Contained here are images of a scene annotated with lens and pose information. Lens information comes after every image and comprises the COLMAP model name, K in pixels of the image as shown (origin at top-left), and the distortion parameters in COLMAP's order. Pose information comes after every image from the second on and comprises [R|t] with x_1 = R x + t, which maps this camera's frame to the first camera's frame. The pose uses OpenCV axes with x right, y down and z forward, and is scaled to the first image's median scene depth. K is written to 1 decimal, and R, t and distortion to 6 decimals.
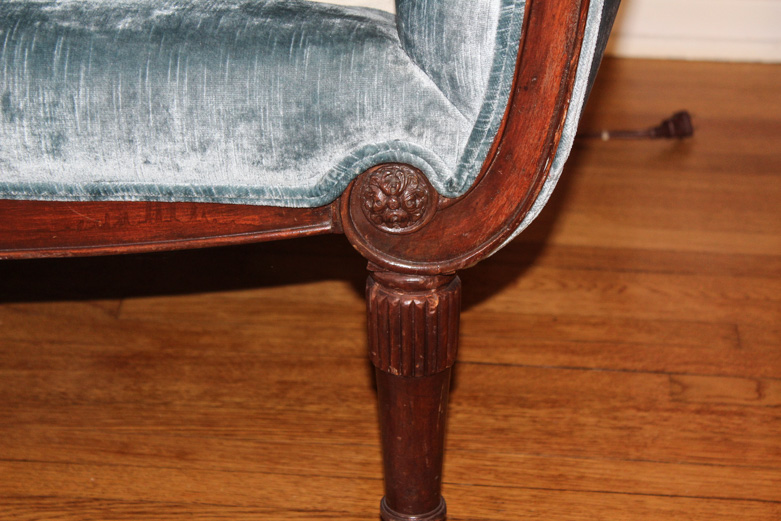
lens RADIAL K [[1948.7, 0, 390.6], [0, 1948.7, 261.0], [0, 0, 1]] dist [0.344395, 0.000000]
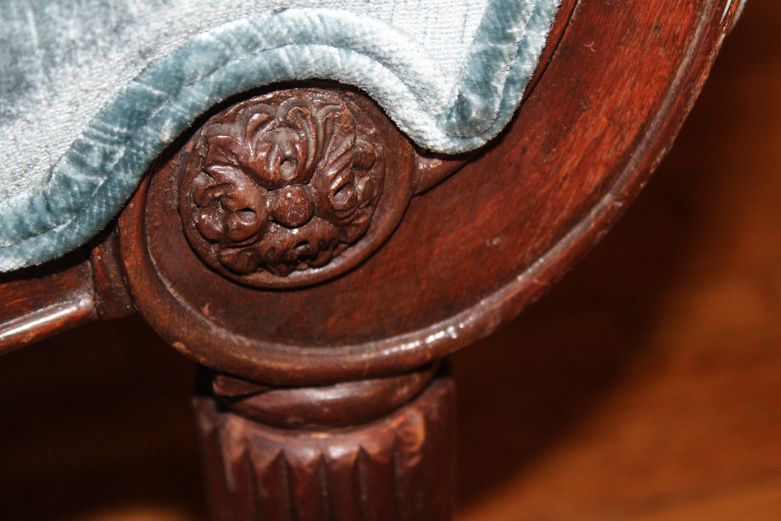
lens RADIAL K [[1948.7, 0, 391.6], [0, 1948.7, 259.2], [0, 0, 1]] dist [0.344395, 0.000000]
pose [[0.942555, -0.221788, 0.249799, -0.065460], [0.186497, 0.969776, 0.157329, -0.068840], [-0.277143, -0.101704, 0.955431, 0.688003]]
